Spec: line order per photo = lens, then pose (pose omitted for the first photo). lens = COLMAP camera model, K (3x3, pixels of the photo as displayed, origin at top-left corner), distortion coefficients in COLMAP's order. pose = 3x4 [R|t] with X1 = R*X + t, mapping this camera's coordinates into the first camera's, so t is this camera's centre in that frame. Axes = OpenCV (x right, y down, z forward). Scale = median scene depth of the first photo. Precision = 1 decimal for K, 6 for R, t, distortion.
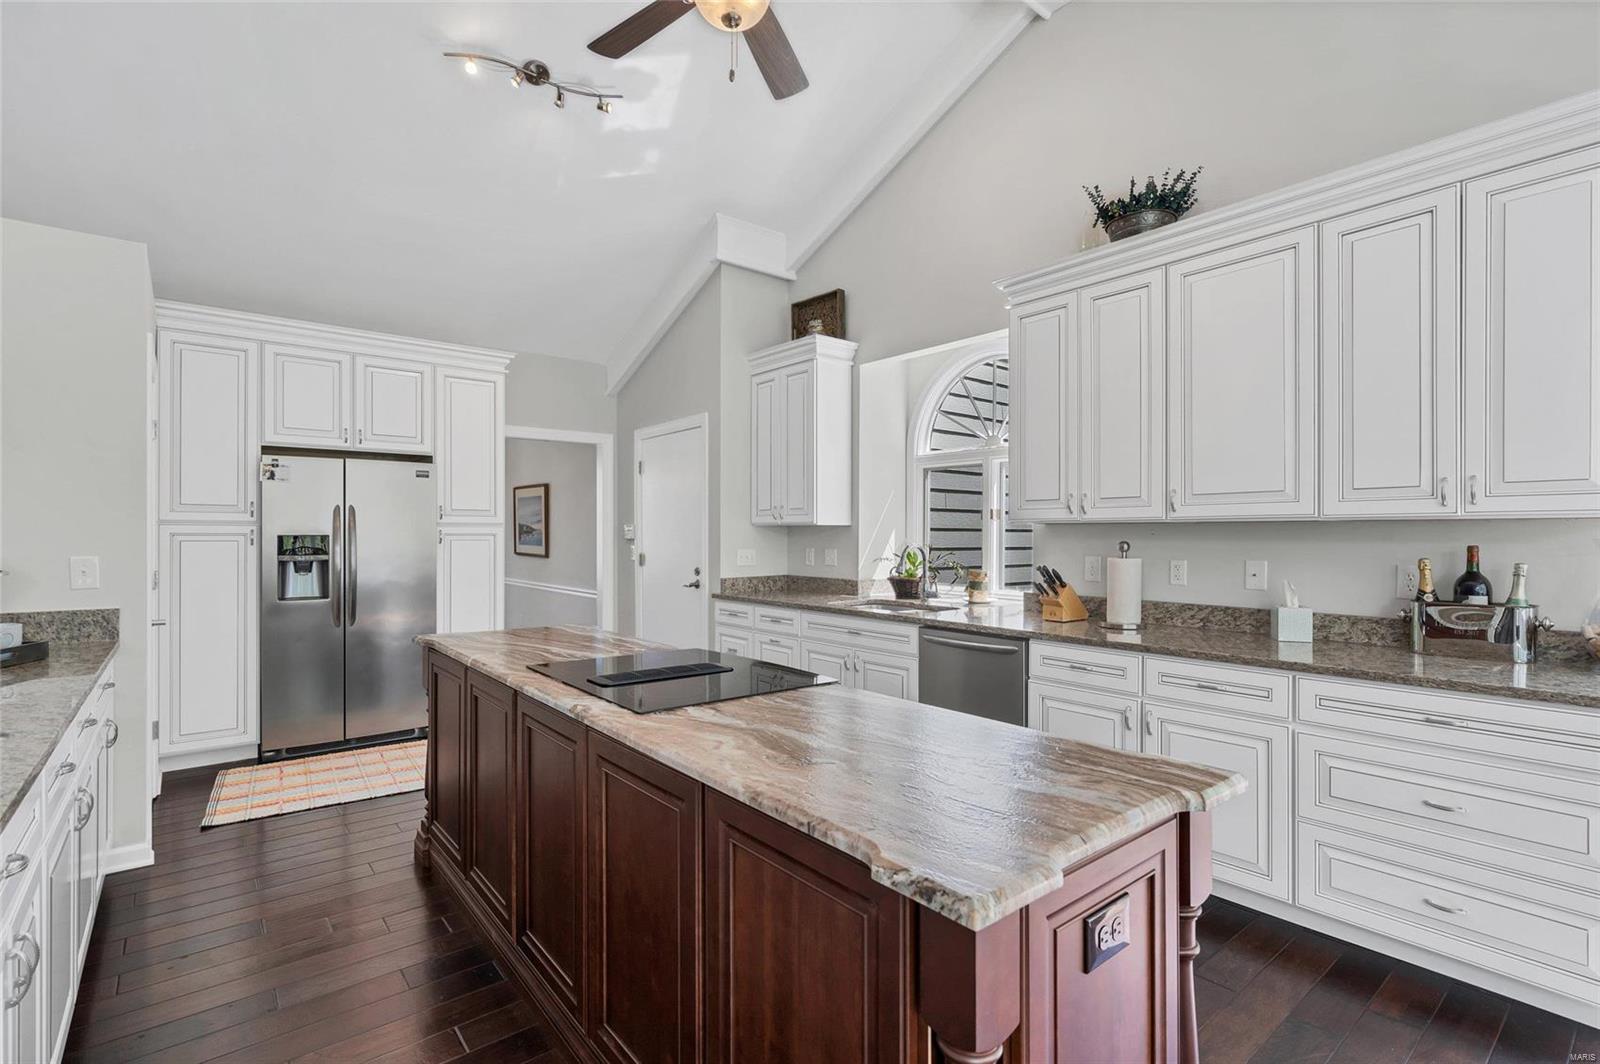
lens RADIAL K [[755.4, 0, 800.0], [0, 755.4, 532.0], [0, 0, 1]] dist [-0.002488, -0.000666]
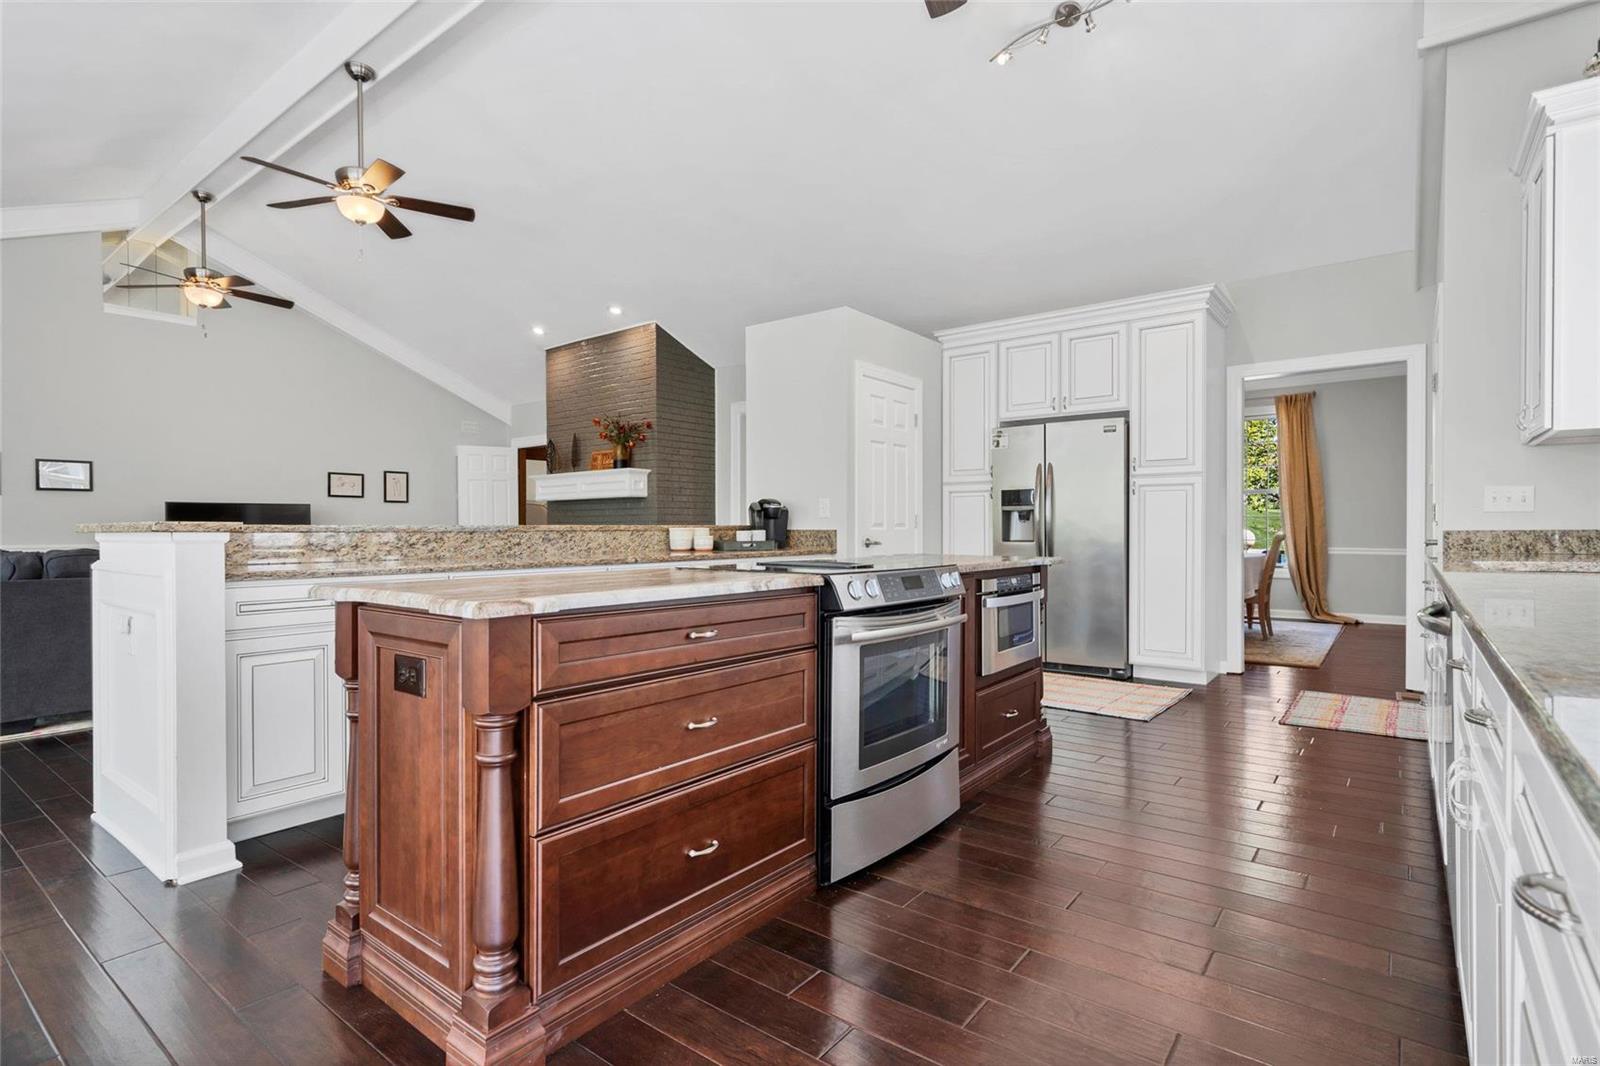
lens RADIAL K [[782.5, 0, 800.0], [0, 782.5, 533.0], [0, 0, 1]] dist [0.001363, 0.000012]
pose [[0.223272, 0.004503, -0.974746, 0.514372], [0.007586, 0.999951, 0.006357, 0.064281], [0.974727, -0.008813, 0.223227, 0.357531]]
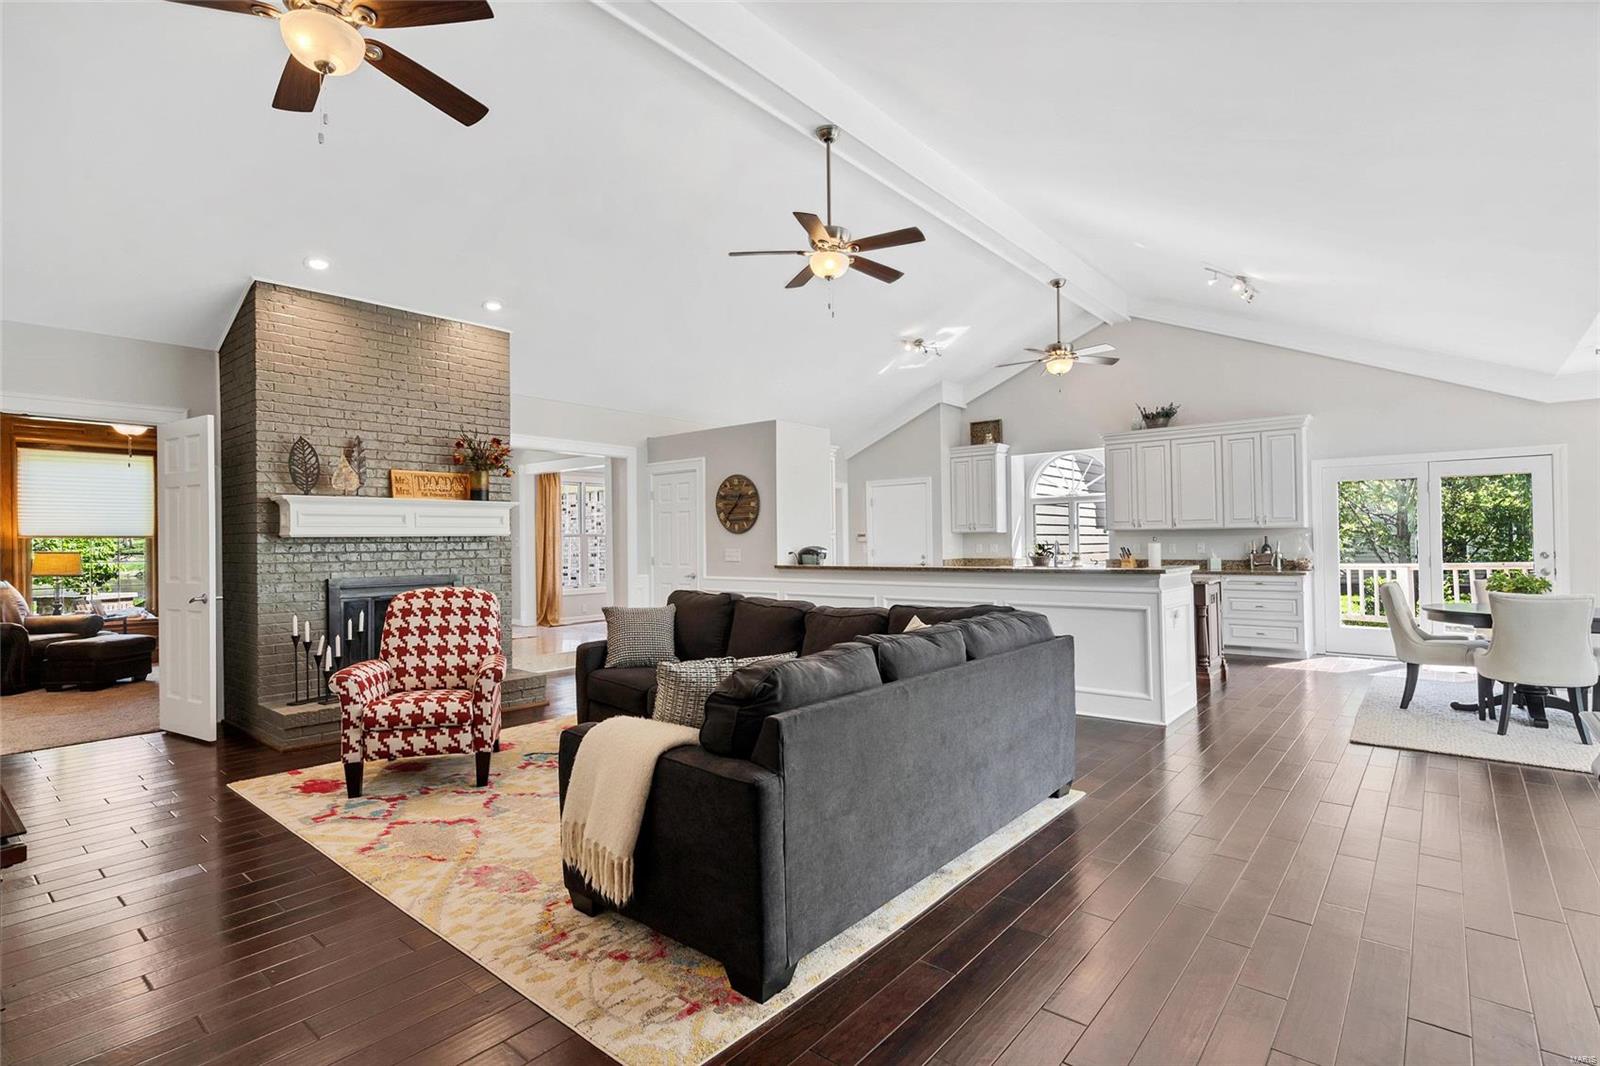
lens RADIAL K [[782.5, 0, 800.0], [0, 782.5, 533.0], [0, 0, 1]] dist [0.001363, 0.000012]
pose [[0.981984, -0.012143, 0.188573, -1.031921], [0.013660, 0.999884, -0.006748, -0.000278], [-0.188469, 0.009203, 0.982036, -1.164002]]
